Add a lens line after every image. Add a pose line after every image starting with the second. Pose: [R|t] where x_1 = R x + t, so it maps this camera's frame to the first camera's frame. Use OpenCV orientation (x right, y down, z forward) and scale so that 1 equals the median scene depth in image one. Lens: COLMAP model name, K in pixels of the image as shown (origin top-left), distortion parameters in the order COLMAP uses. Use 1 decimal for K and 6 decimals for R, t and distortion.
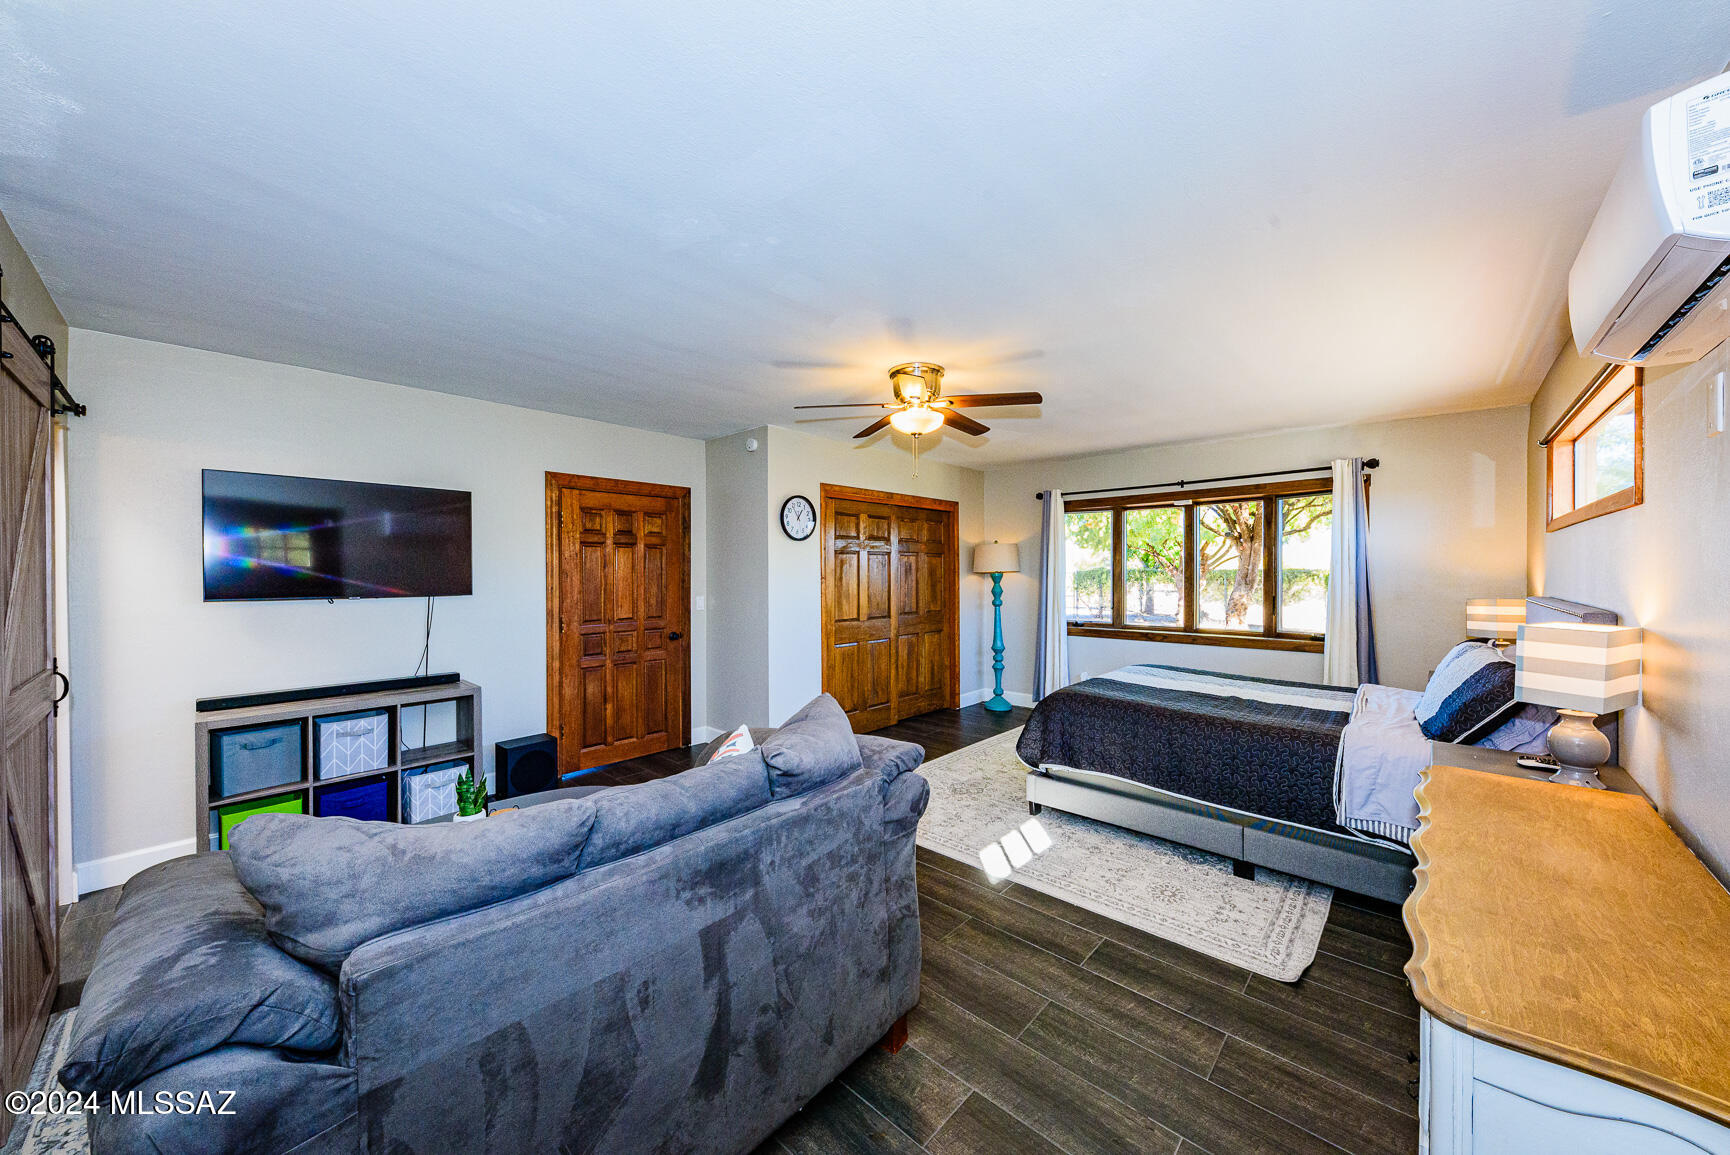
lens RADIAL K [[594.3, 0, 865.0], [0, 594.3, 577.5], [0, 0, 1]] dist [-0.000151, -0.000032]
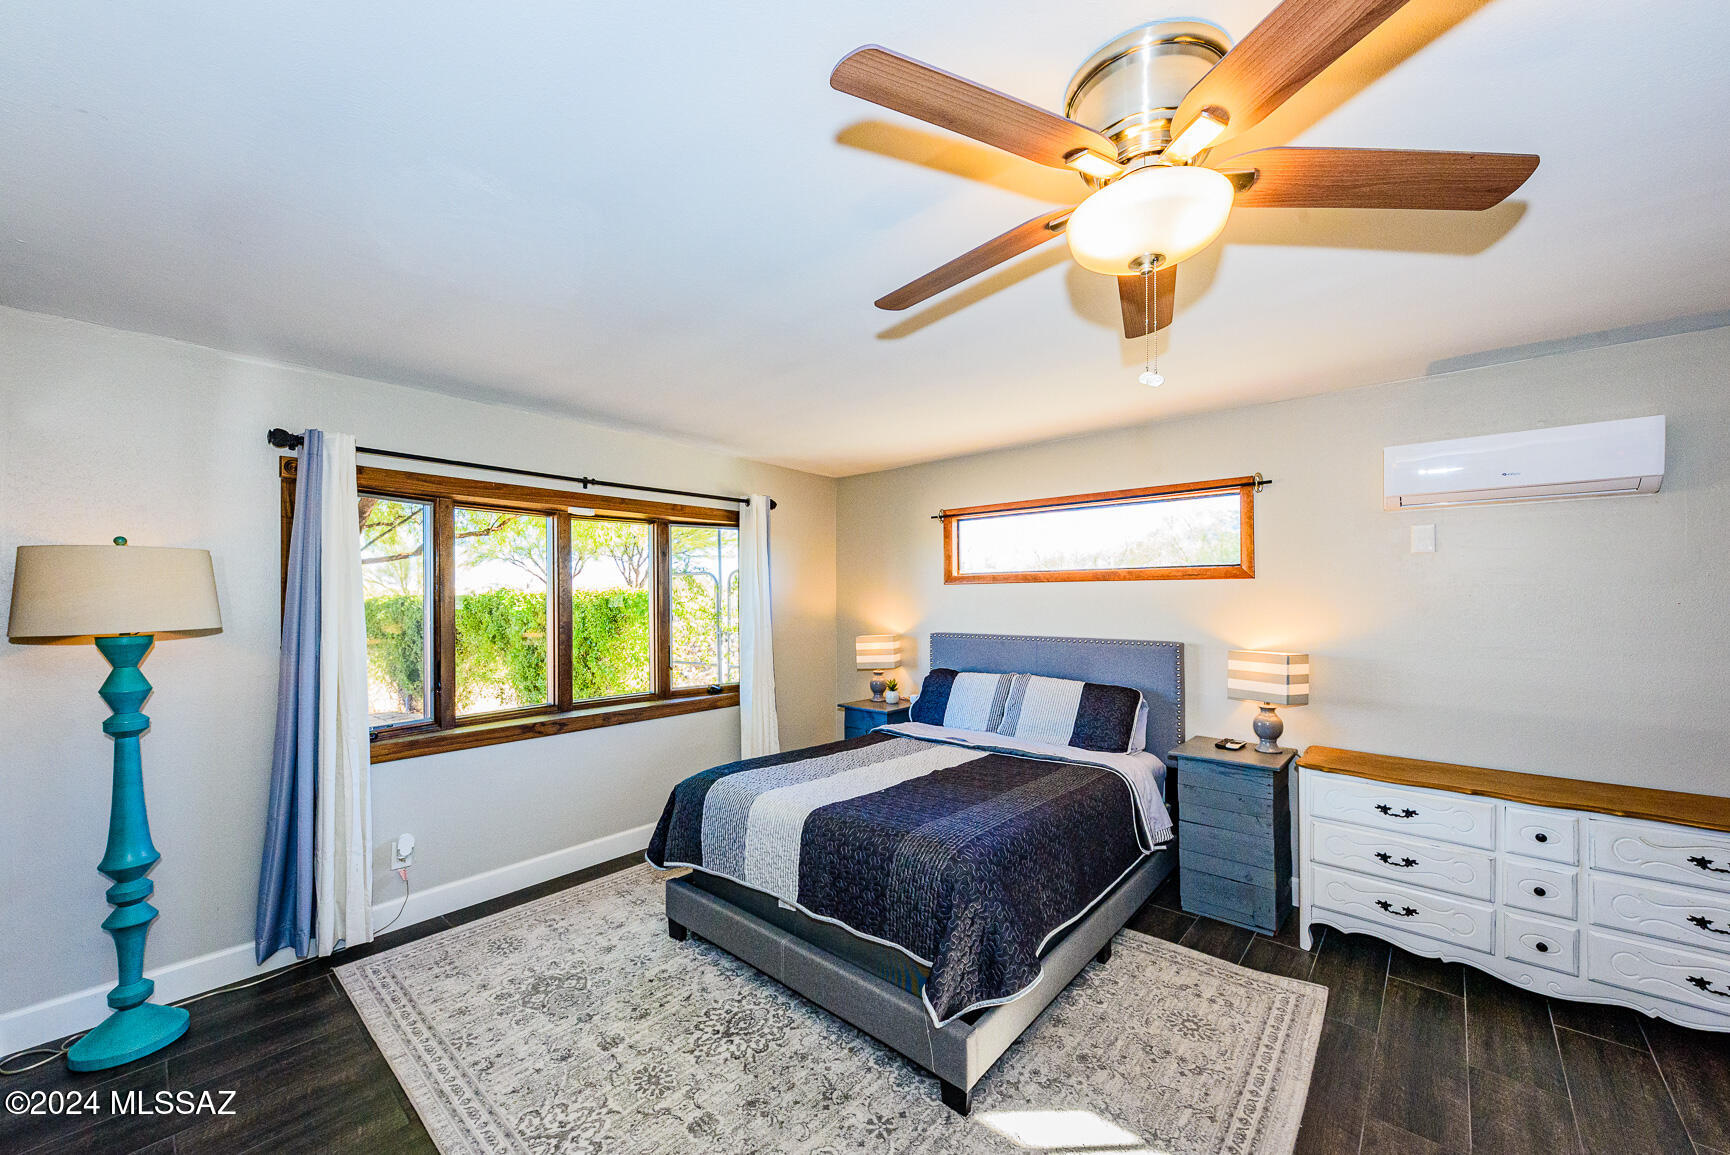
lens RADIAL K [[650.5, 0, 870.1], [0, 650.5, 588.5], [0, 0, 1]] dist [0.013409, -0.000042]
pose [[-0.040822, 0.004208, 0.999158, -0.174364], [-0.000504, 0.999991, -0.004232, -0.034505], [-0.999166, -0.000676, -0.040819, 0.646465]]
